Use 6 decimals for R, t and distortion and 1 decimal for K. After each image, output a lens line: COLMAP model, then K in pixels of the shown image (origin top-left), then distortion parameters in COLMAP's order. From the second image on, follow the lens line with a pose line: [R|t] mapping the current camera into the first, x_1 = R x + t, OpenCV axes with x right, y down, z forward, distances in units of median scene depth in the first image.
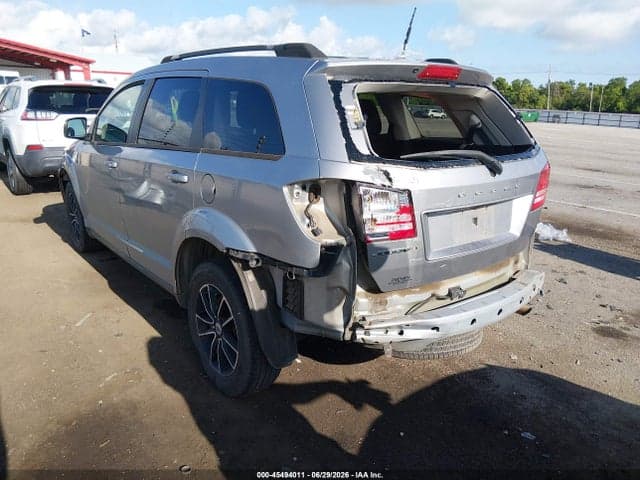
lens RADIAL K [[478.7, 0, 321.8], [0, 478.7, 238.7], [0, 0, 1]] dist [0.113752, -0.177693]
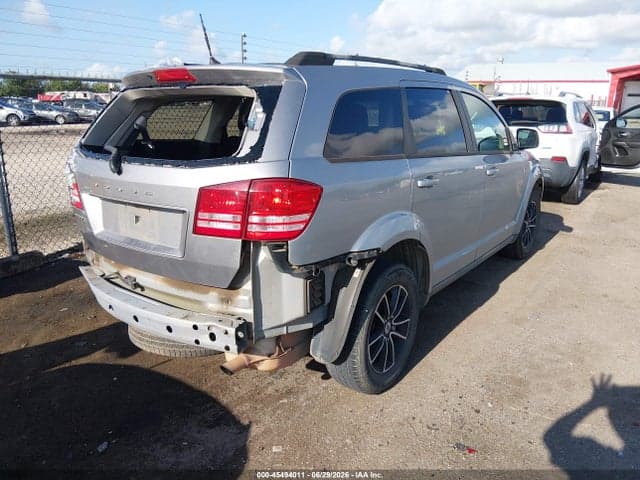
lens RADIAL K [[478.7, 0, 321.8], [0, 478.7, 238.7], [0, 0, 1]] dist [0.113752, -0.177693]
pose [[0.282890, 0.224974, -0.932395, 1.293543], [-0.257722, 0.954182, 0.152037, -0.235490], [0.923879, 0.197289, 0.327910, 0.962096]]
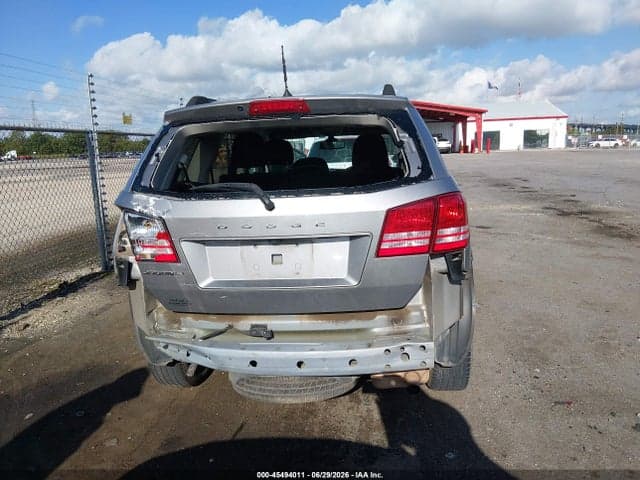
lens RADIAL K [[478.7, 0, 321.8], [0, 478.7, 238.7], [0, 0, 1]] dist [0.113752, -0.177693]
pose [[0.711874, 0.069807, -0.698829, 0.956964], [-0.129784, 0.990986, -0.033216, -0.050137], [0.690211, 0.114342, 0.714517, 0.364367]]
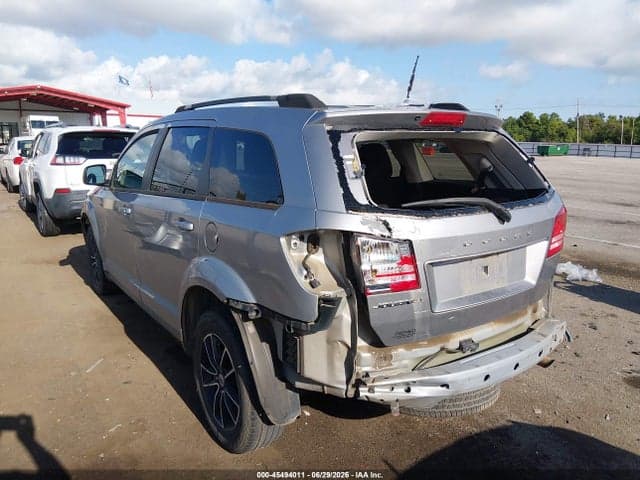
lens RADIAL K [[478.7, 0, 321.8], [0, 478.7, 238.7], [0, 0, 1]] dist [0.113752, -0.177693]
pose [[0.998401, -0.006748, -0.056127, 0.045693], [0.002621, 0.997308, -0.073281, -0.026551], [0.056471, 0.073017, 0.995731, 0.024968]]
